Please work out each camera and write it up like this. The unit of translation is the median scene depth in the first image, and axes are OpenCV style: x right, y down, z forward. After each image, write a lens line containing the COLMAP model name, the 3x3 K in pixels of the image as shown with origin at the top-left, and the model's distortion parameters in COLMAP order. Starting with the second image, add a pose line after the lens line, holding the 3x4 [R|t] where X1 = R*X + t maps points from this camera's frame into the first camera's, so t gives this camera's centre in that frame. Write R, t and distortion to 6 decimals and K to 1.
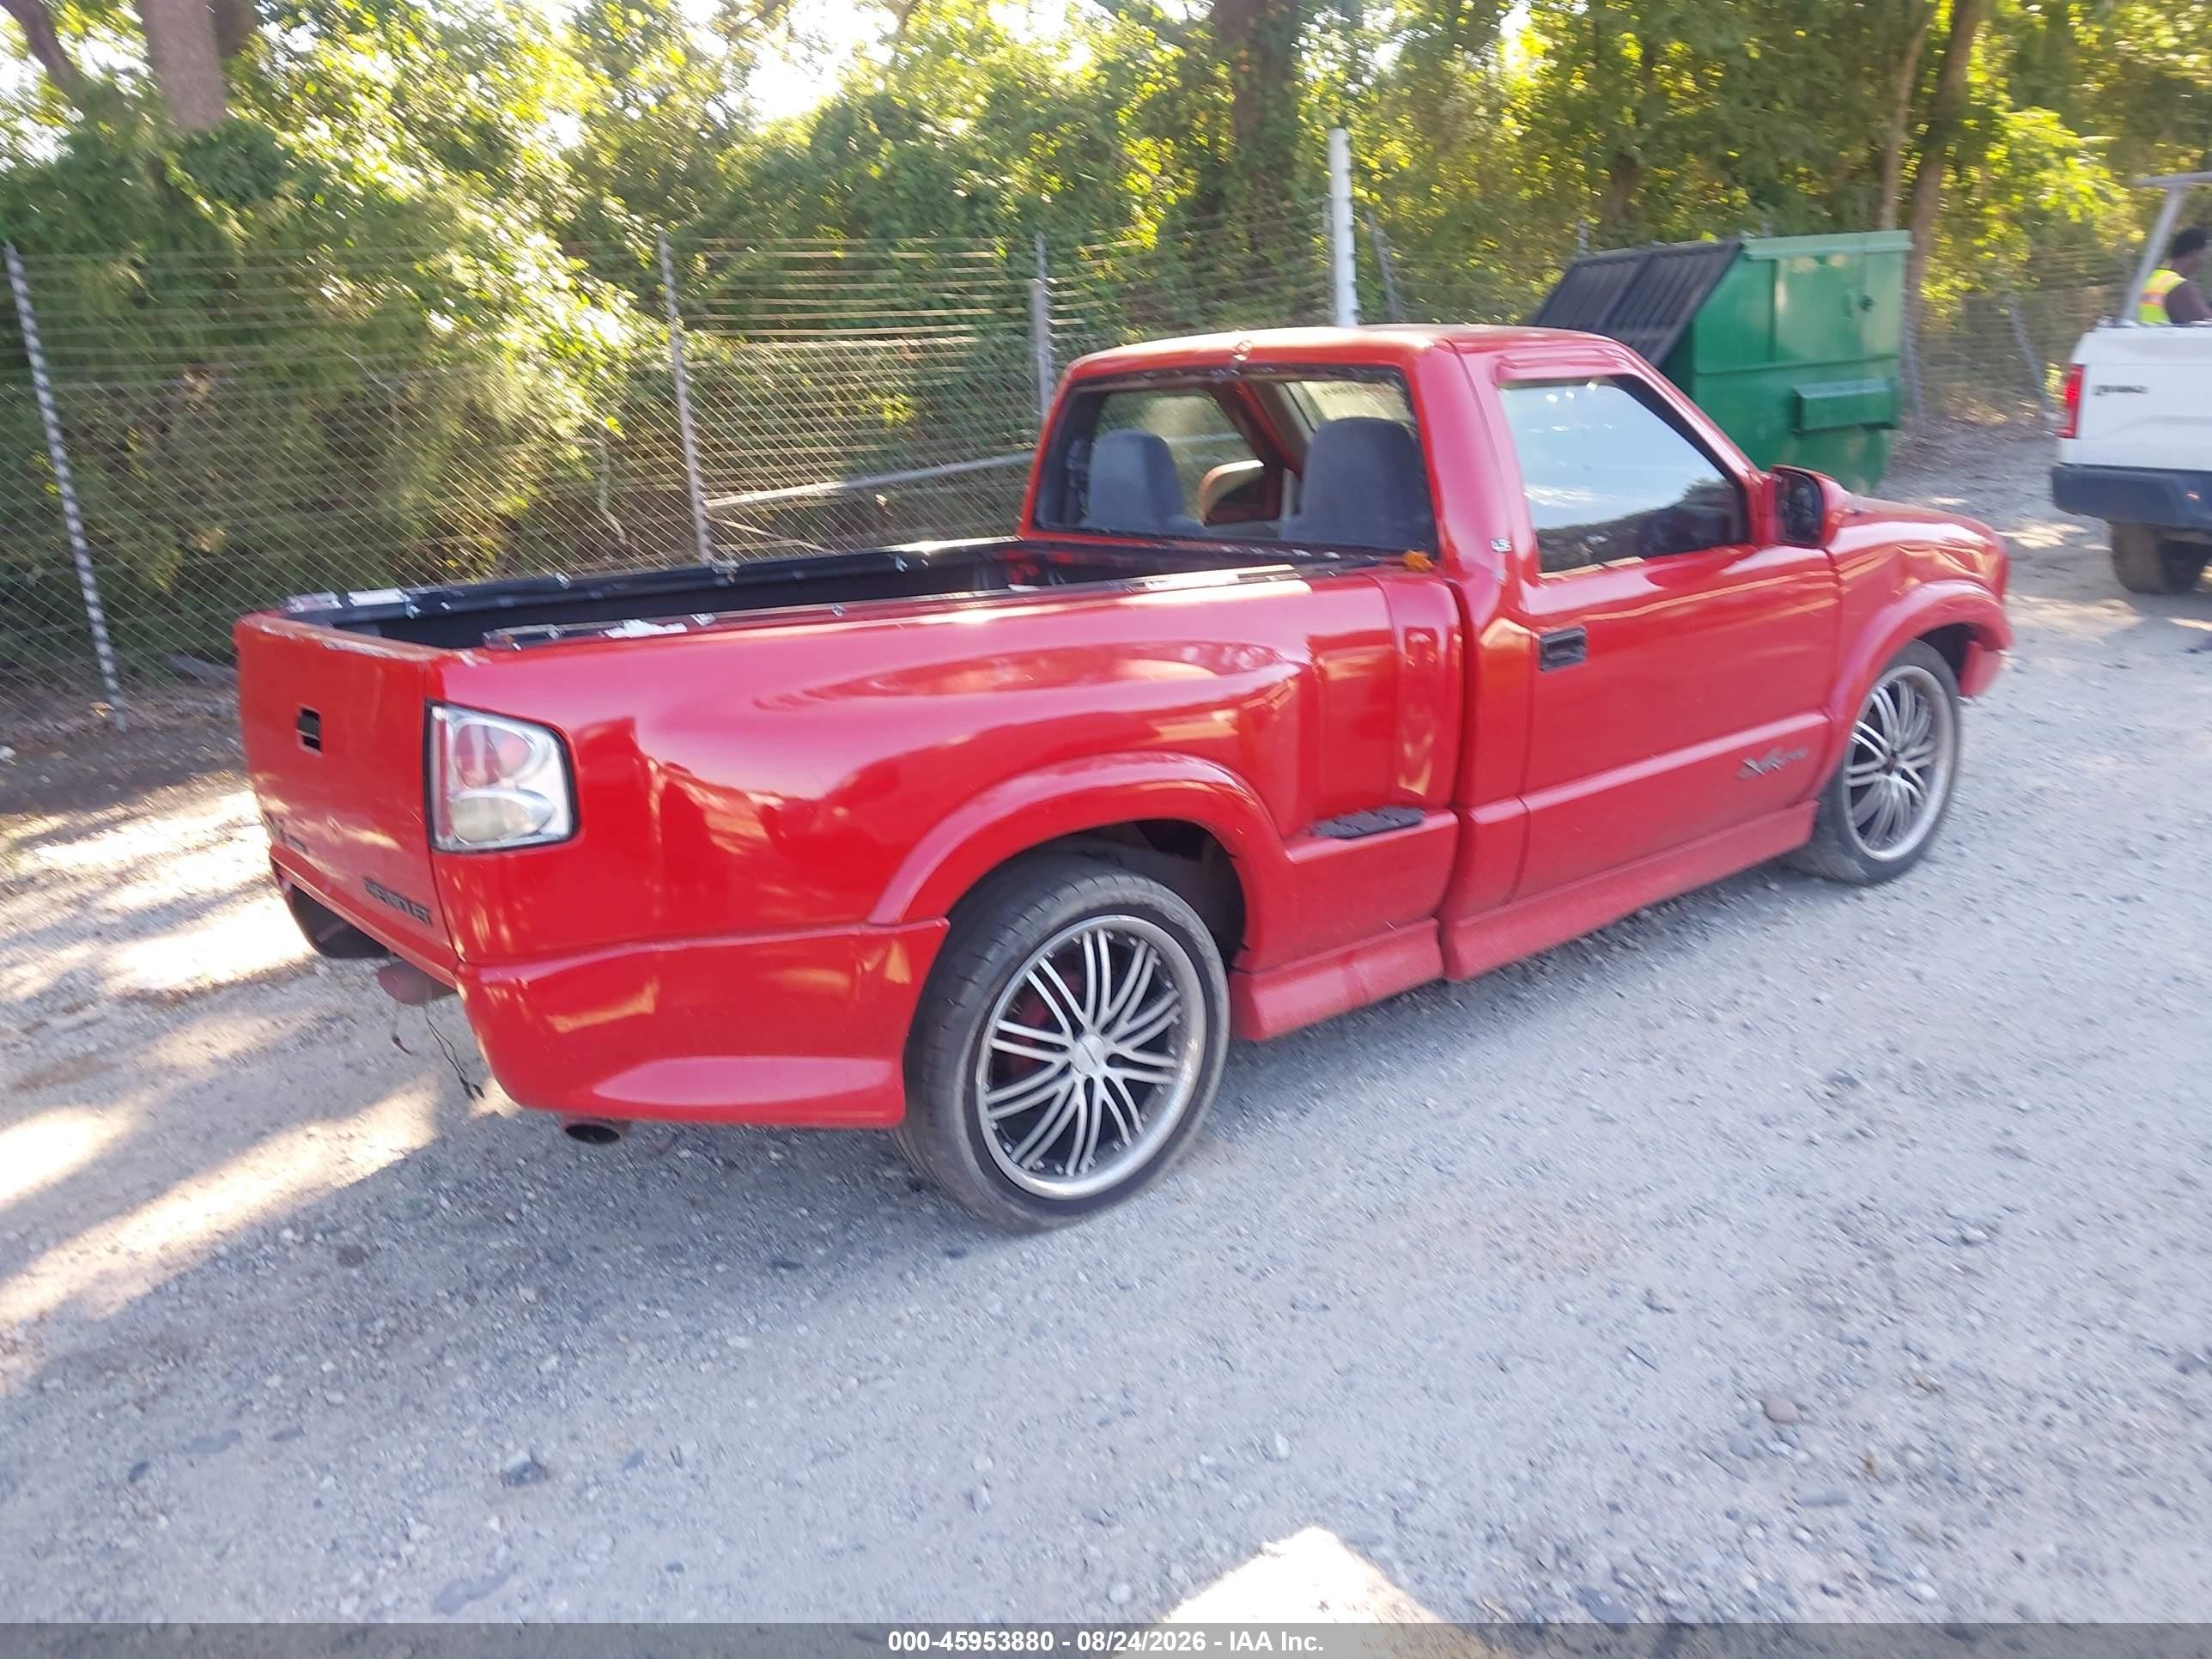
lens RADIAL K [[1763.3, 0, 1106.0], [0, 1763.3, 829.5], [0, 0, 1]] dist [0.007536, 0.003211]
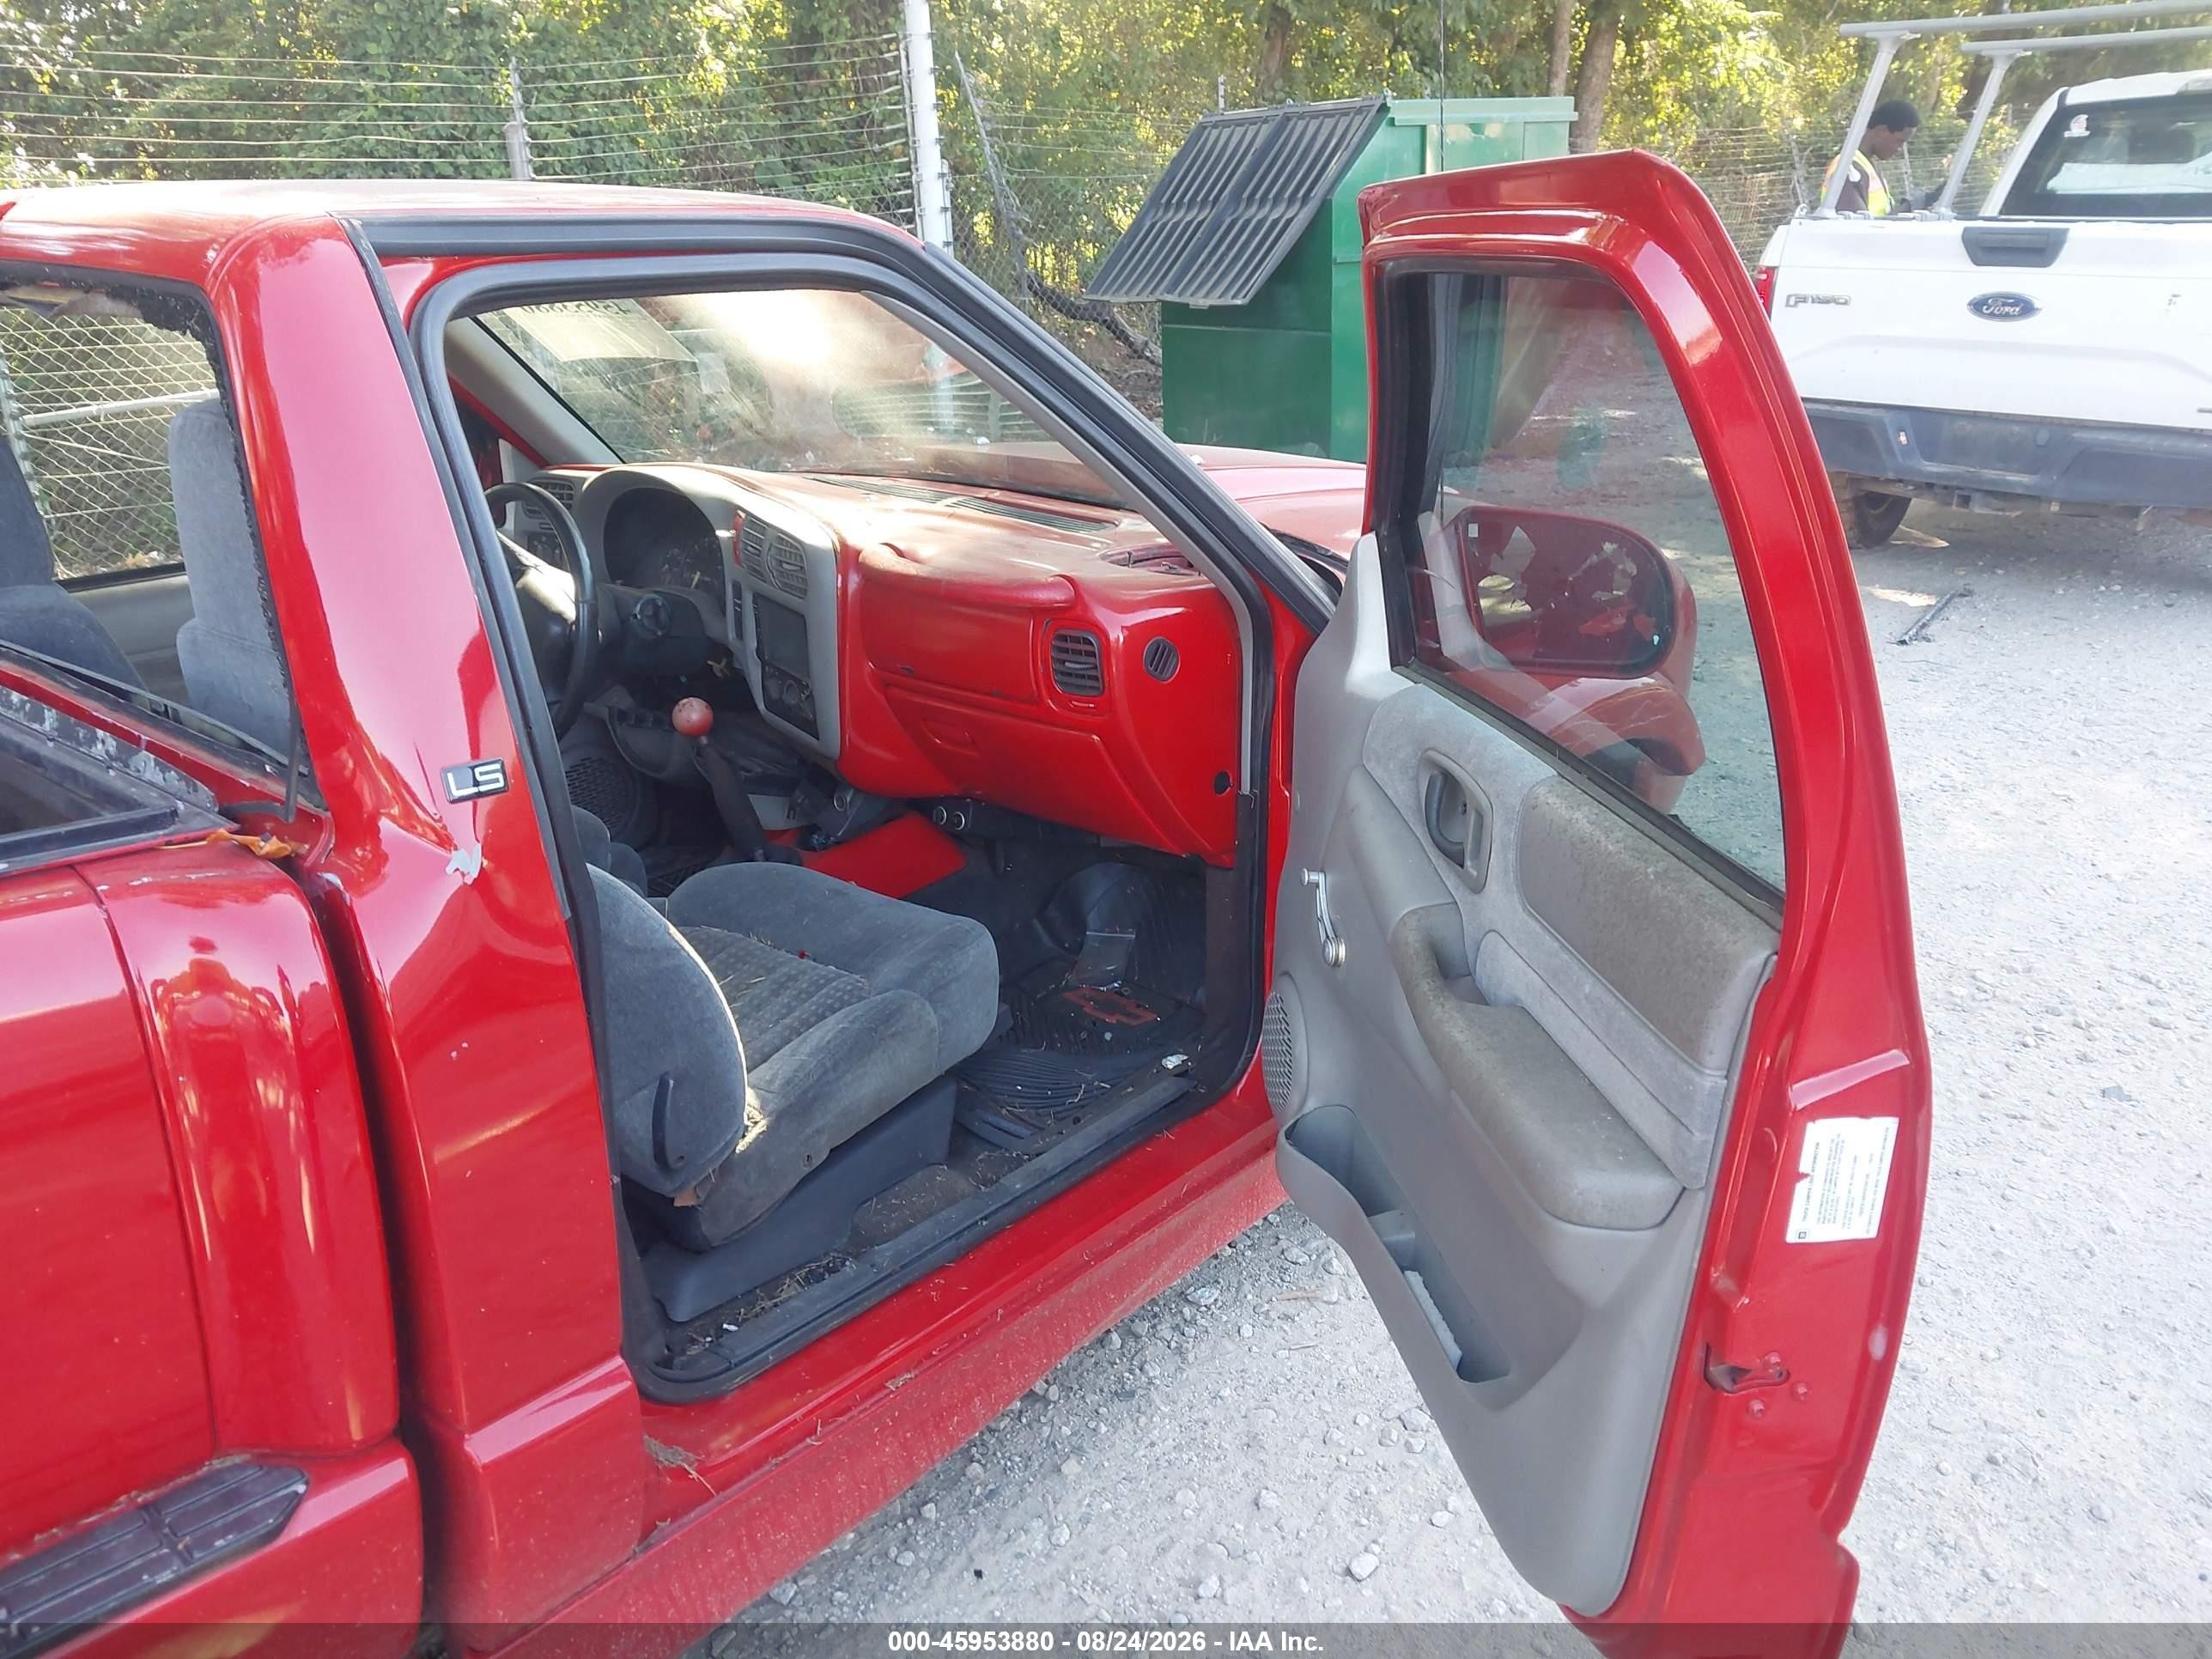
lens RADIAL K [[1658.9, 0, 1106.0], [0, 1658.9, 829.5], [0, 0, 1]] dist [-0.050708, 0.072710]
pose [[0.989095, -0.029614, 0.144274, 0.082059], [0.016601, 0.995751, 0.090582, -0.048292], [-0.146343, -0.087199, 0.985383, 0.171186]]
